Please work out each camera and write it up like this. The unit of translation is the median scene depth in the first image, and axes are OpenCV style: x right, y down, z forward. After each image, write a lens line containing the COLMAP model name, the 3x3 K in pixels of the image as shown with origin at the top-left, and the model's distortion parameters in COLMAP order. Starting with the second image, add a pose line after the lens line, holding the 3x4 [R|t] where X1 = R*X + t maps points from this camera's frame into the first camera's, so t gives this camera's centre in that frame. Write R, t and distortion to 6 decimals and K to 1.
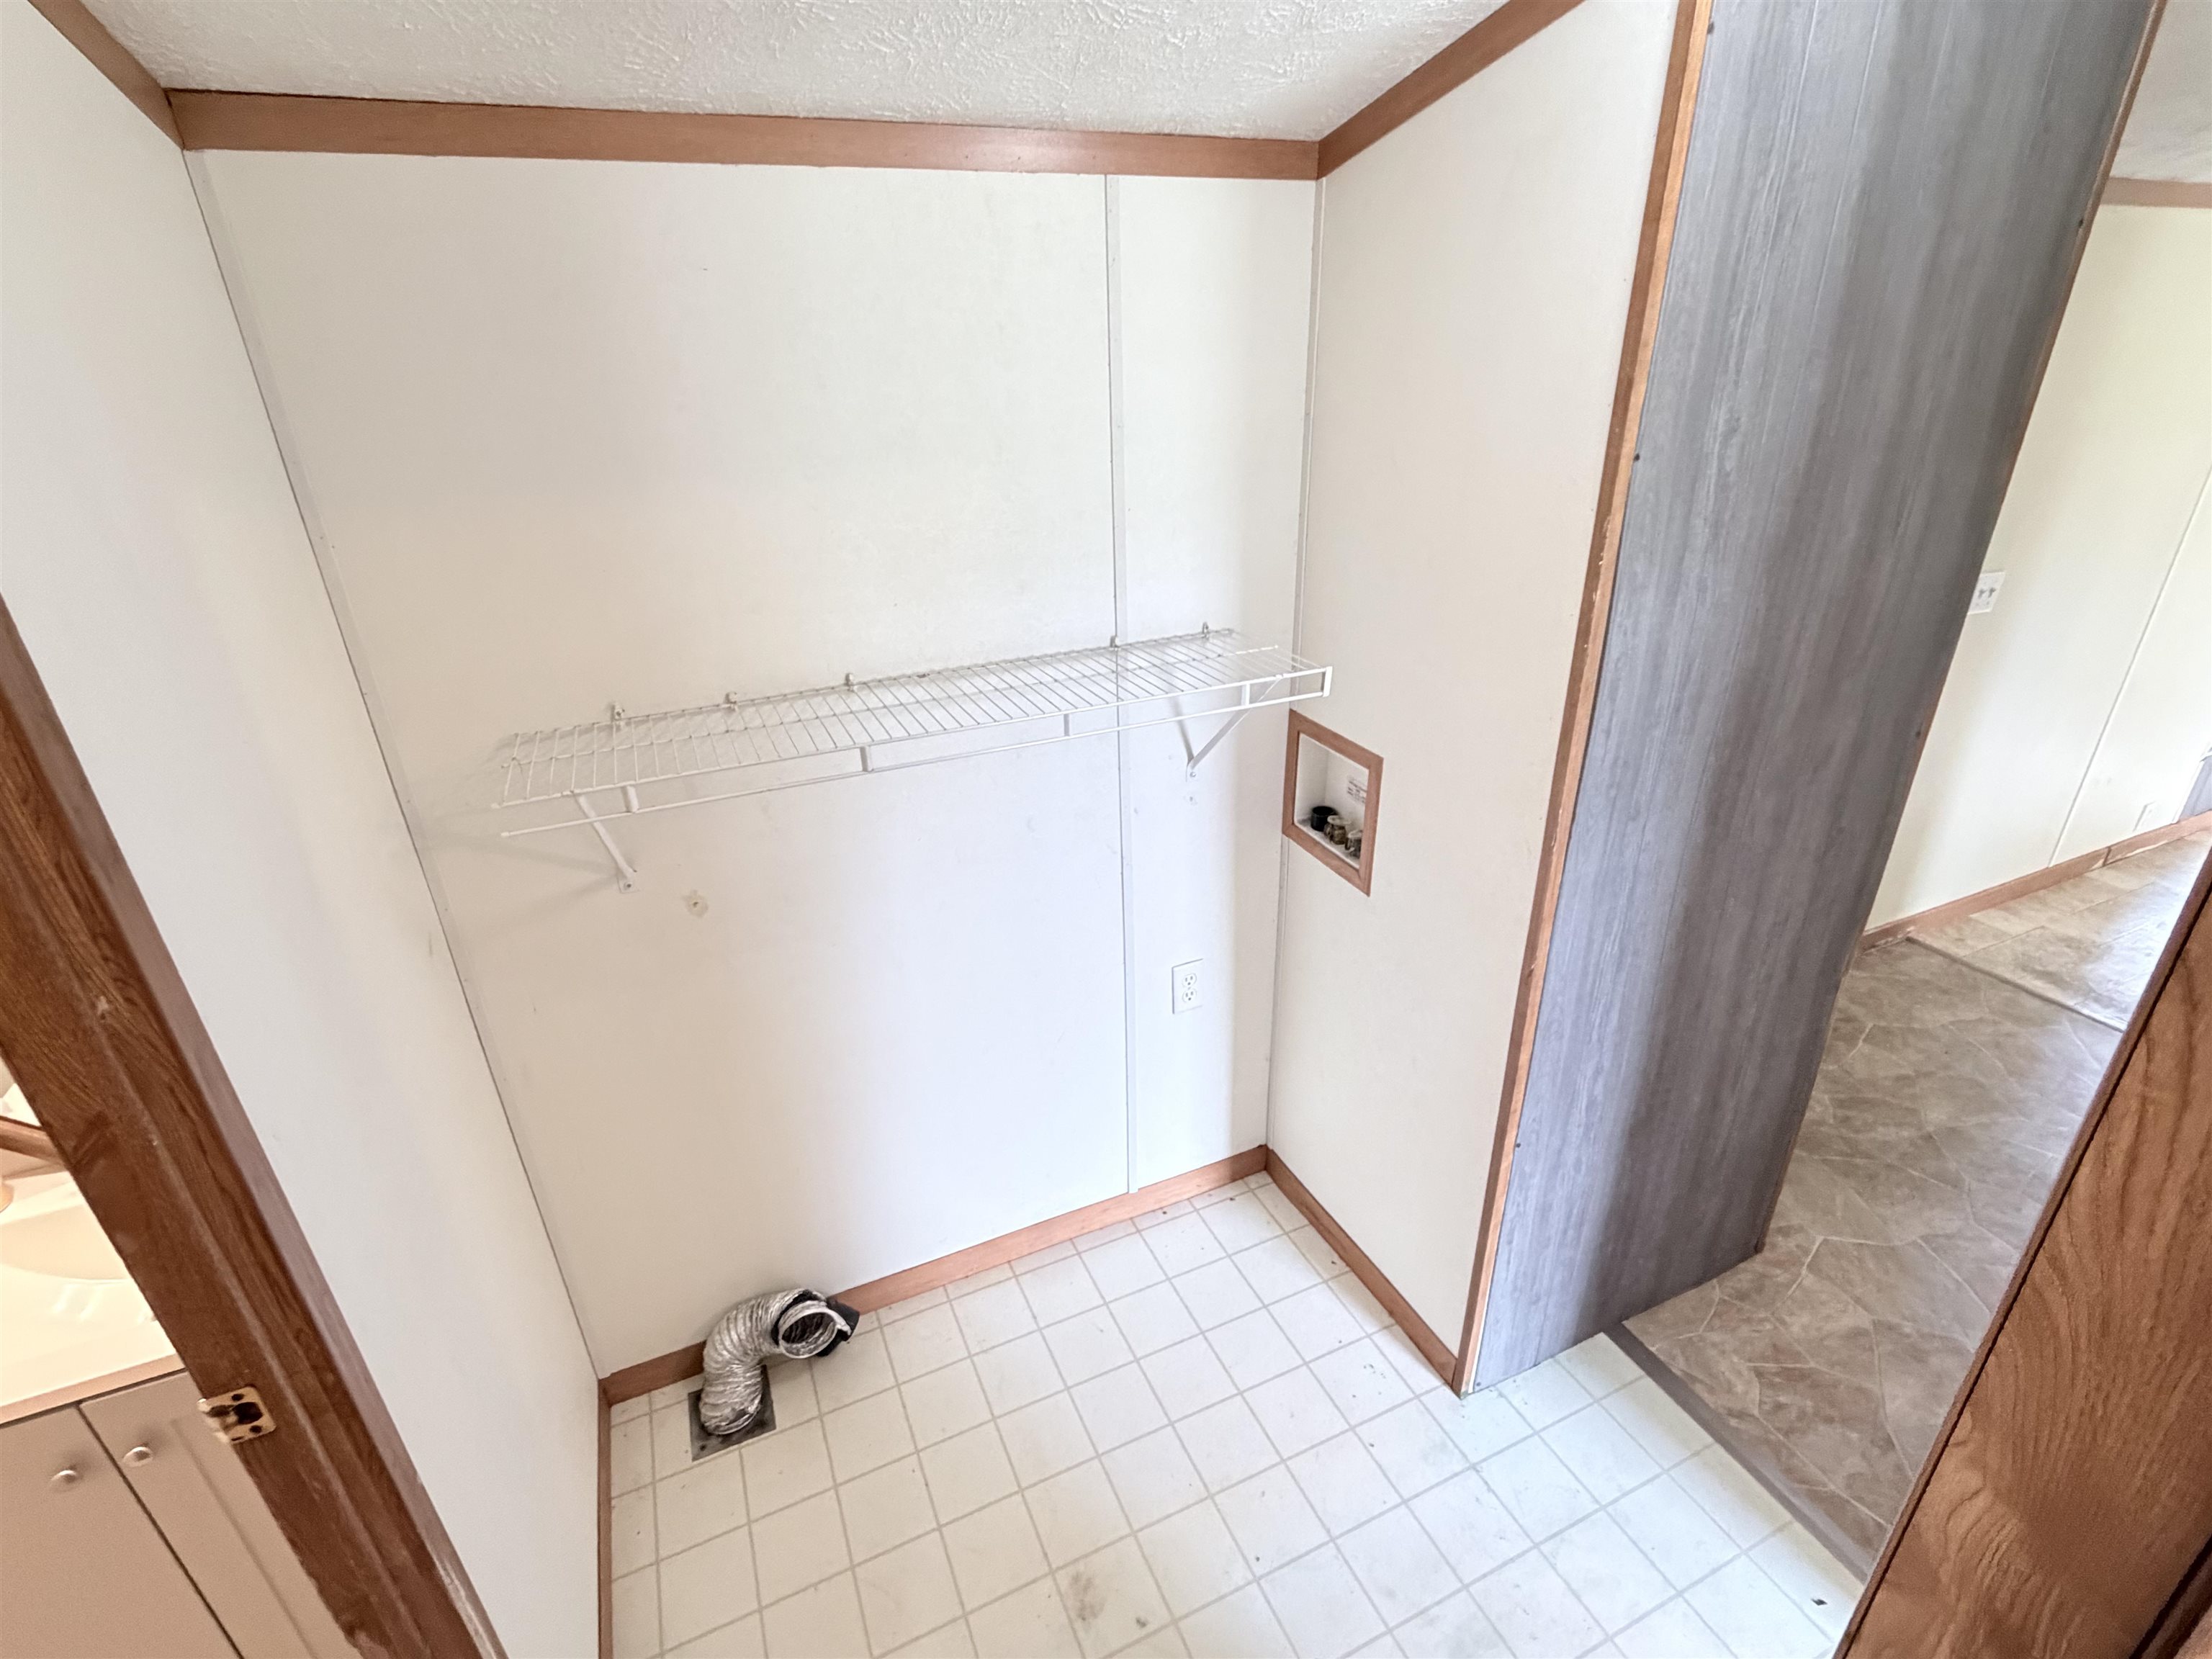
lens RADIAL K [[1032.9, 0, 1100.4], [0, 1032.9, 822.5], [0, 0, 1]] dist [-0.000440, 0.000077]
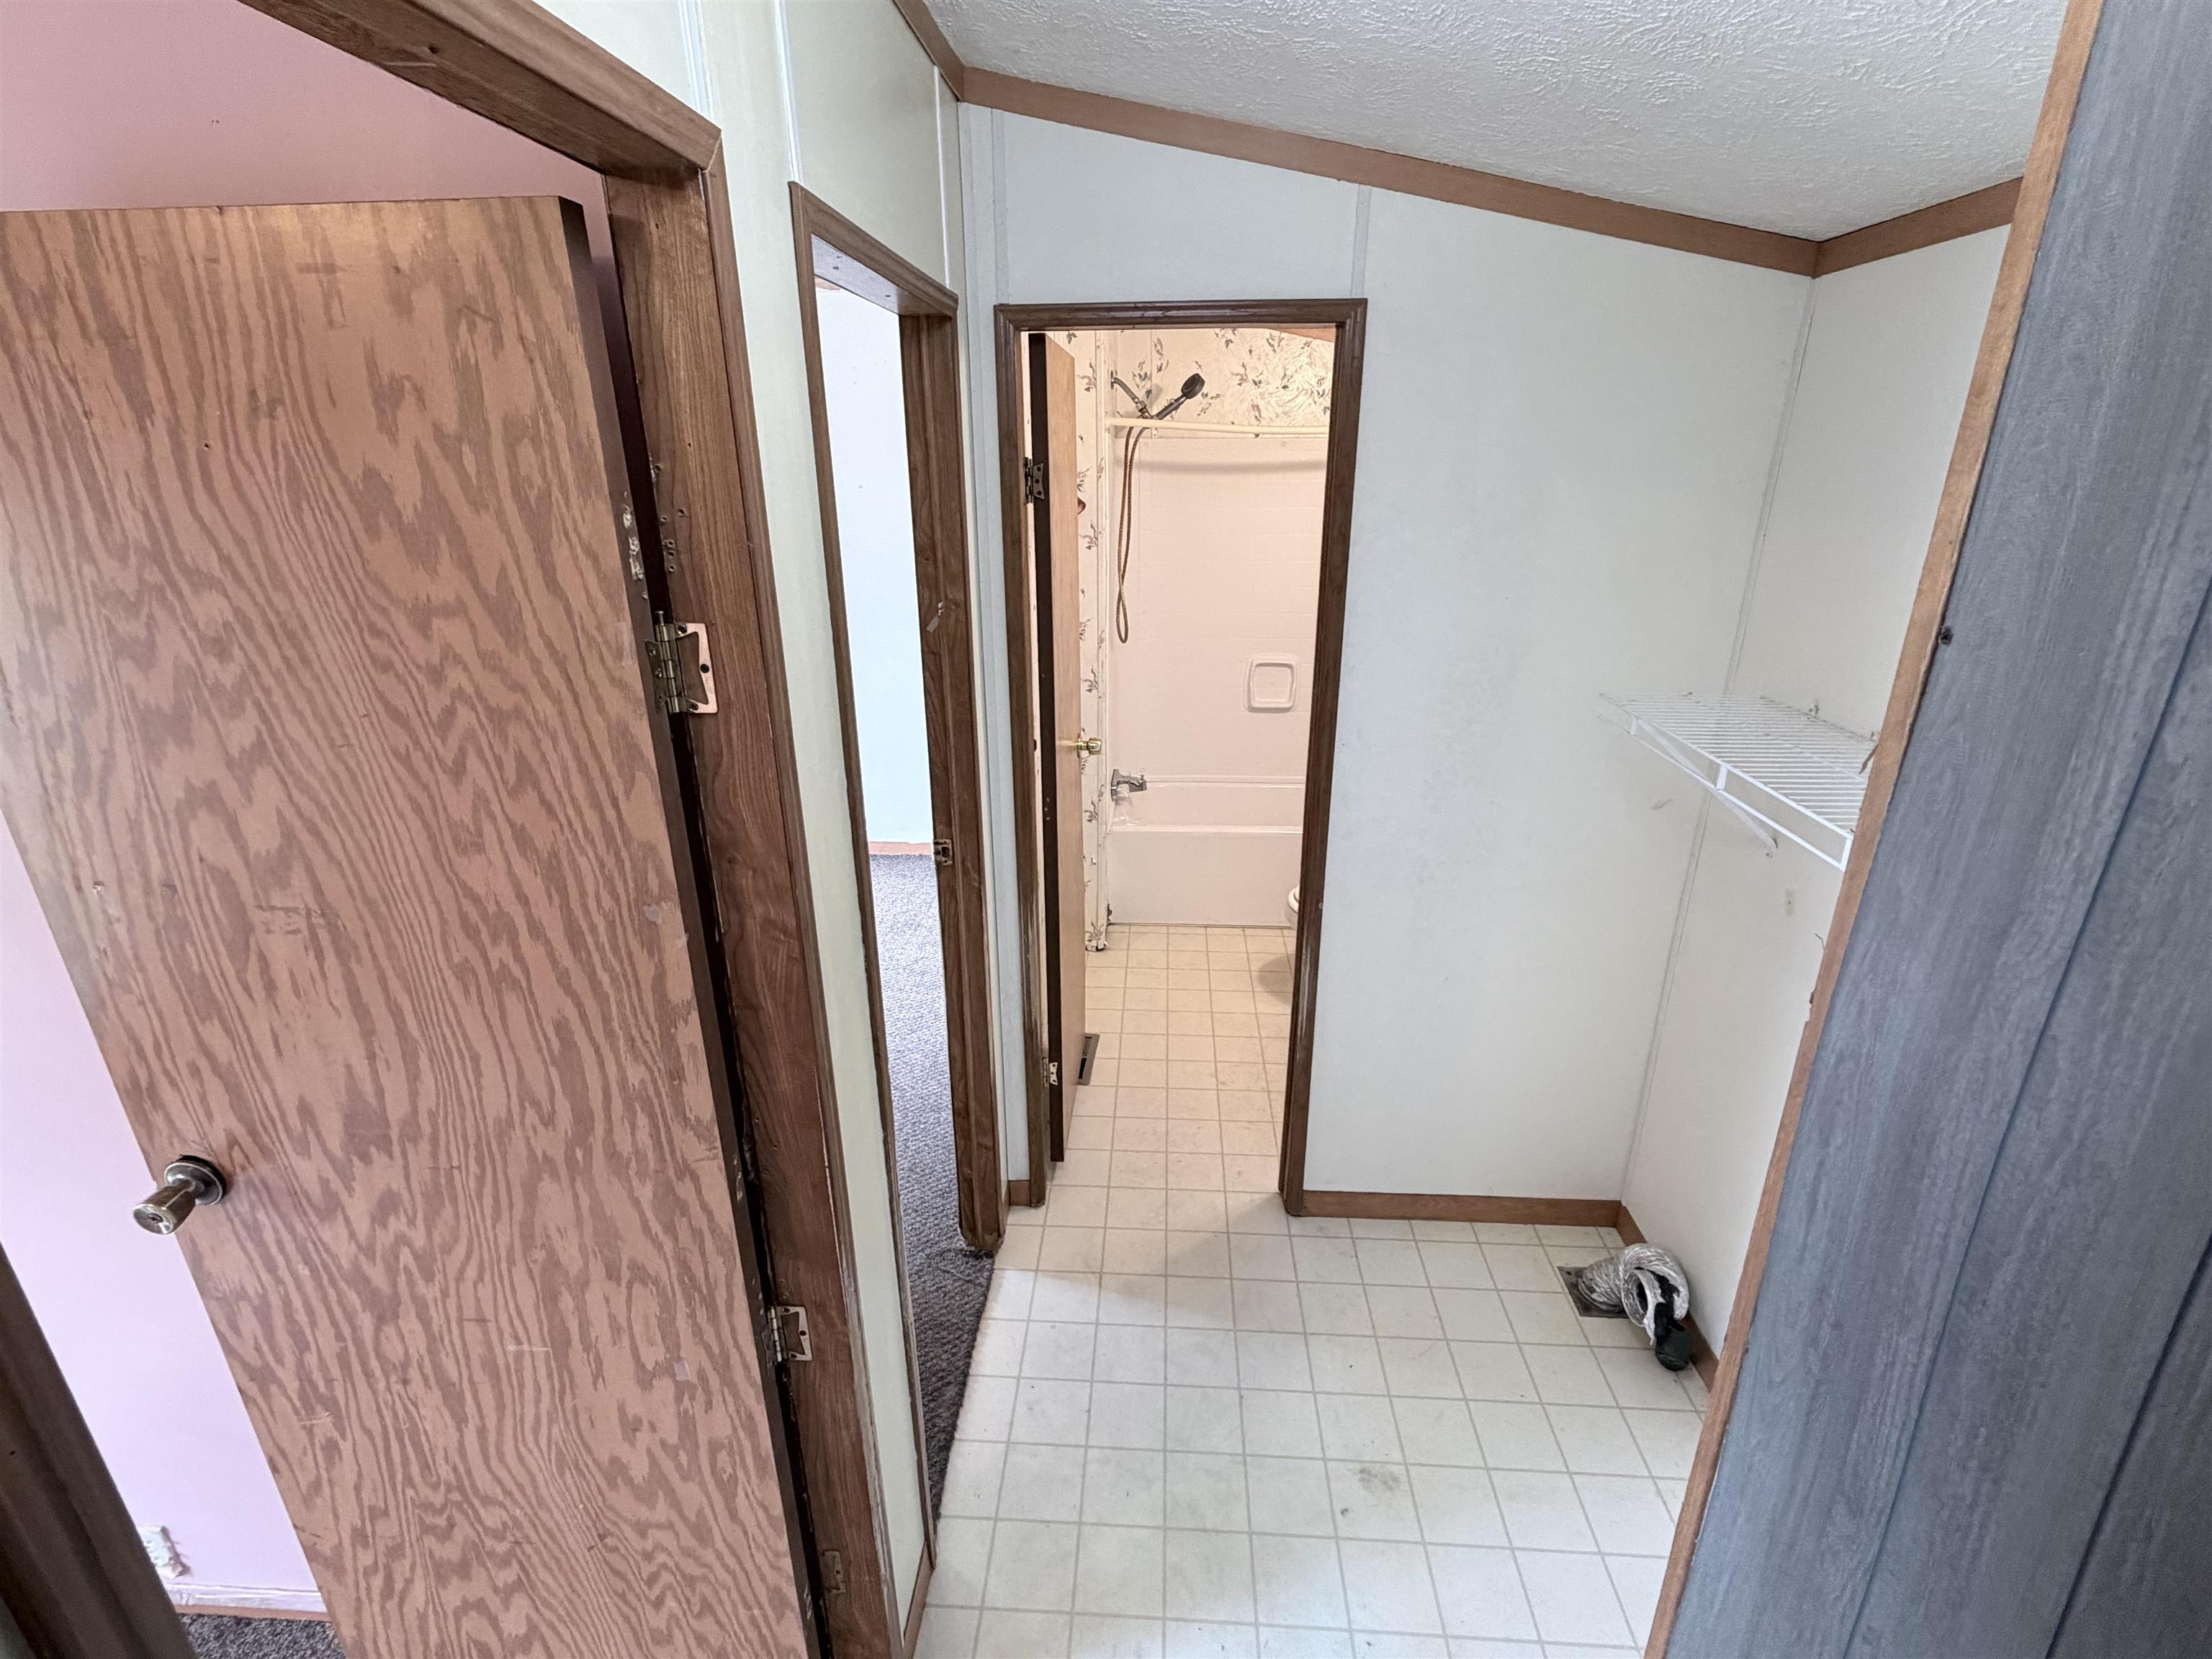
lens RADIAL K [[1032.9, 0, 1100.4], [0, 1032.9, 822.5], [0, 0, 1]] dist [-0.000440, 0.000077]
pose [[-0.457236, 0.335998, -0.823432, 0.456759], [-0.350315, 0.782985, 0.514017, -0.165111], [0.817444, 0.523488, -0.240304, 0.357901]]
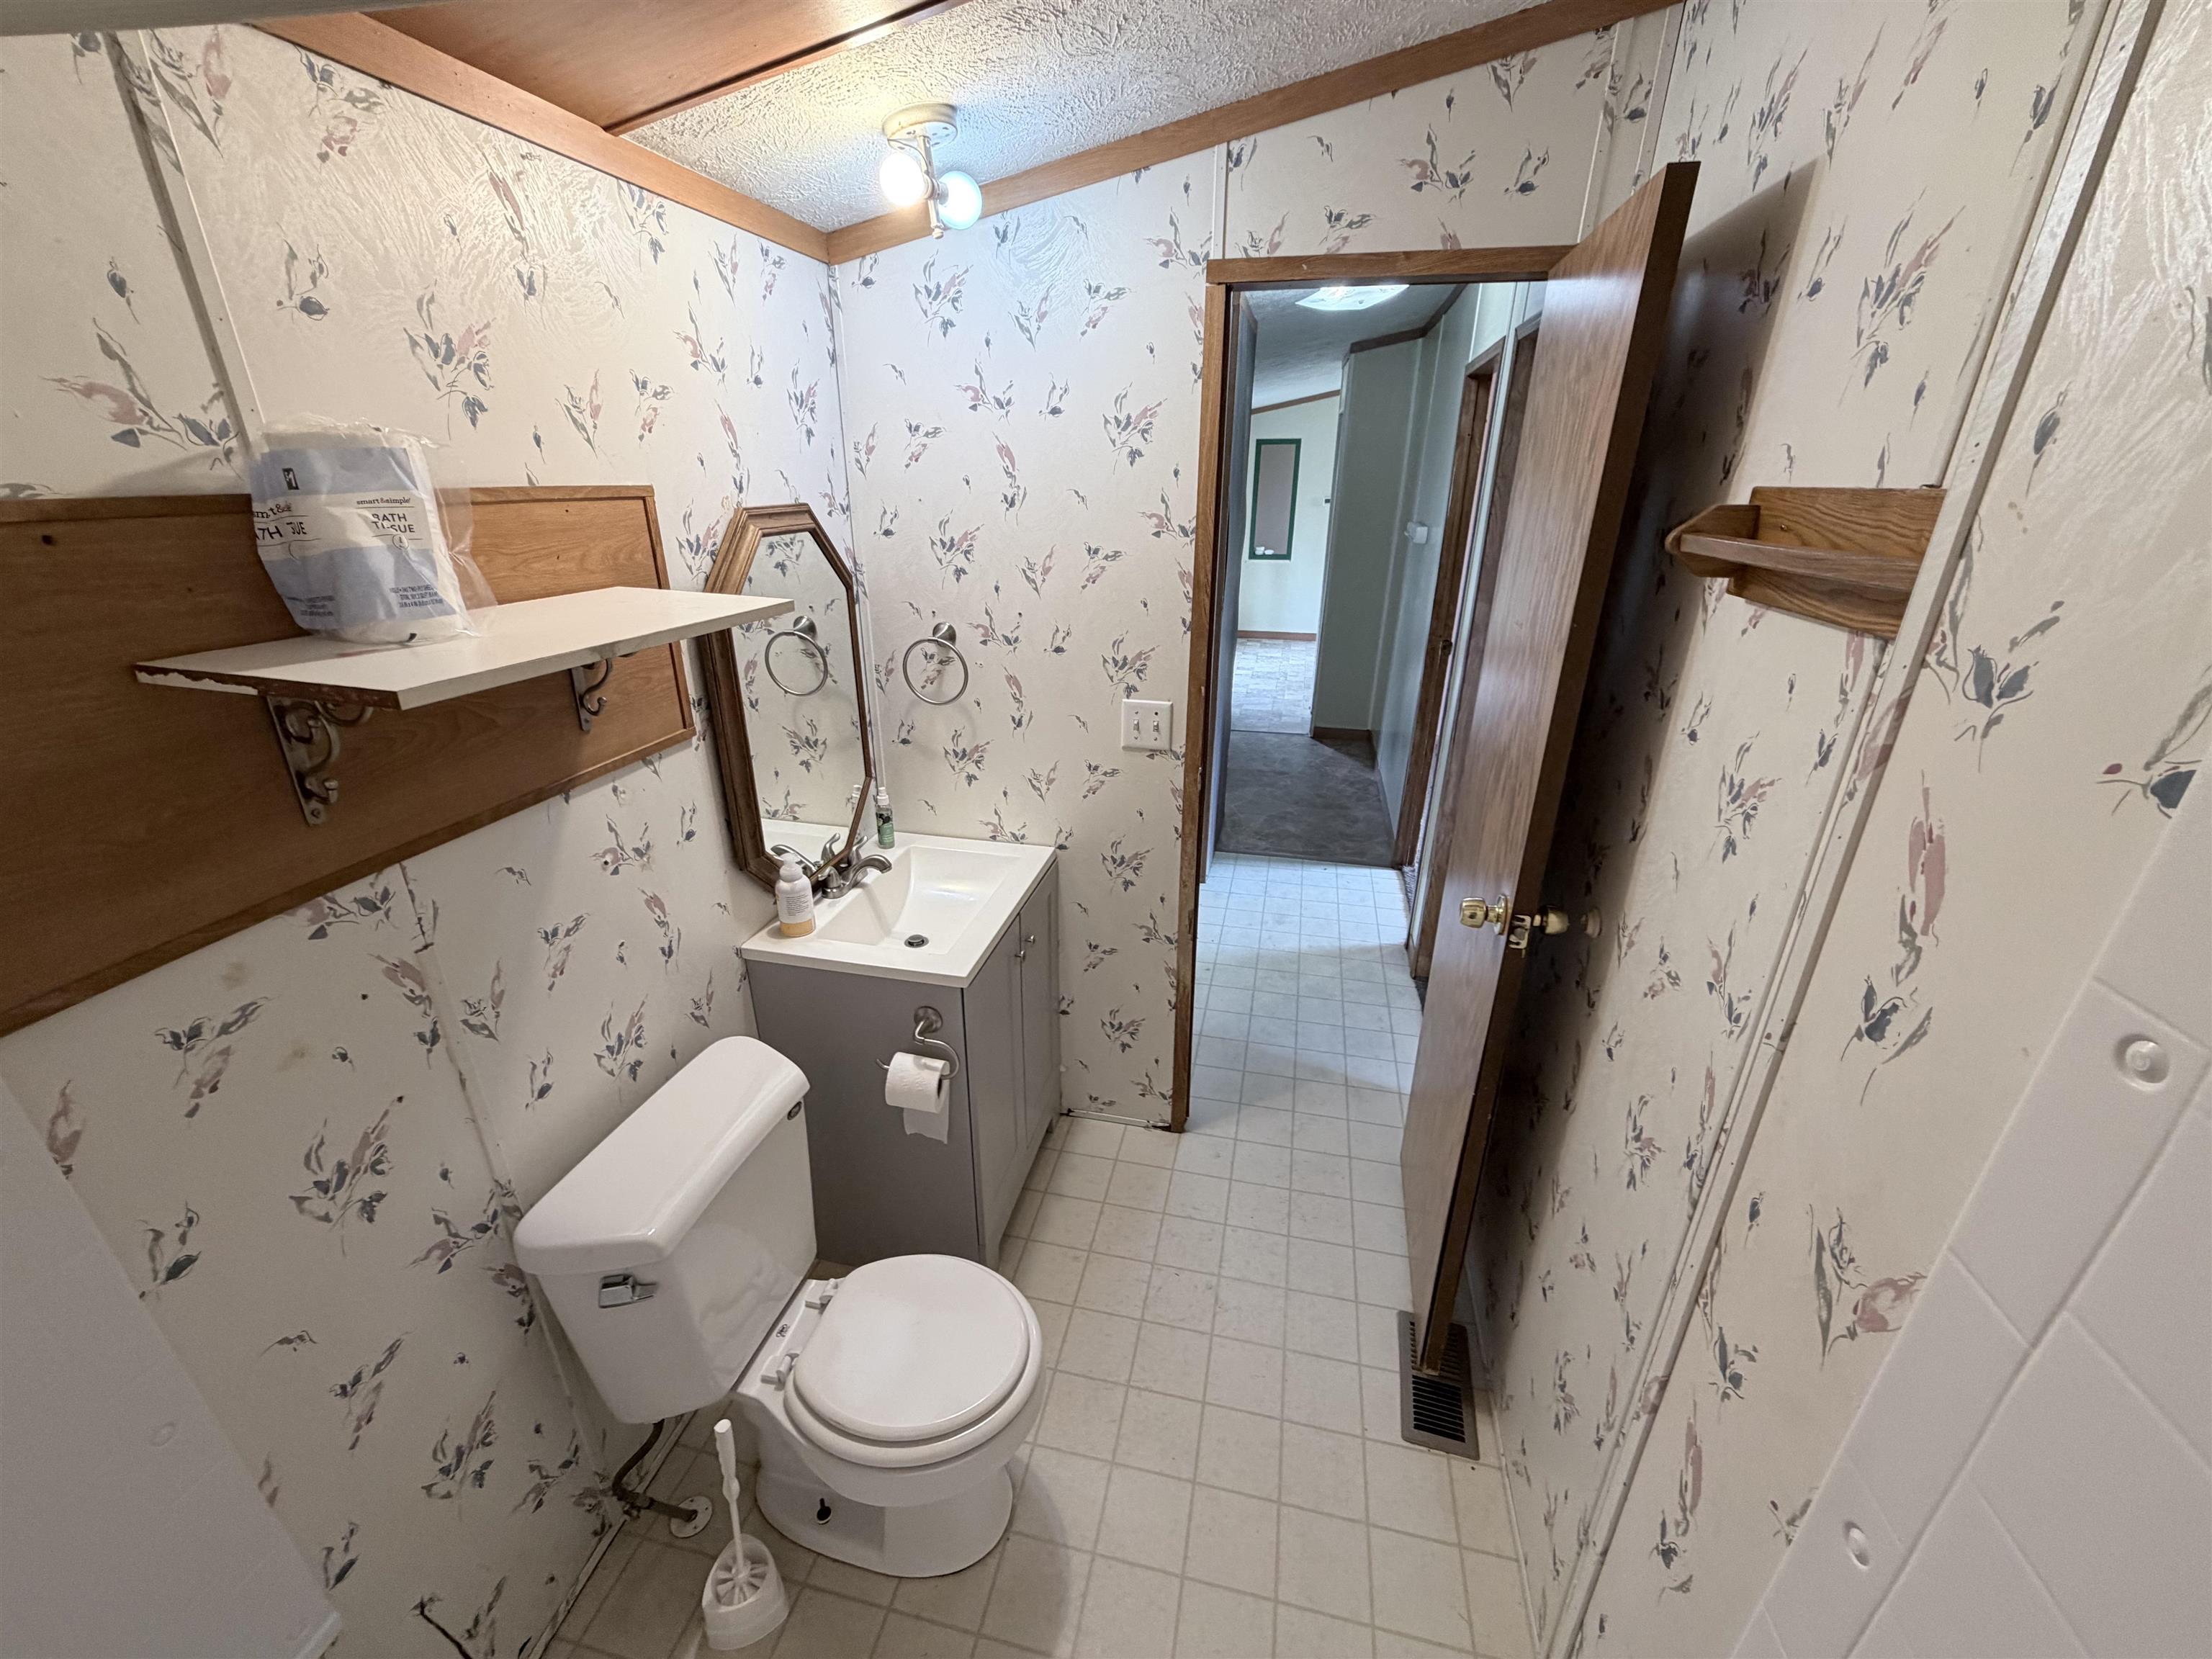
lens RADIAL K [[878.0, 0, 1098.4], [0, 878.0, 831.1], [0, 0, 1]] dist [0.000552, -0.000173]
pose [[0.596615, -0.277036, 0.753194, -0.790707], [0.311669, 0.944845, 0.100651, 0.116159], [-0.739536, 0.174697, 0.650052, -0.066469]]
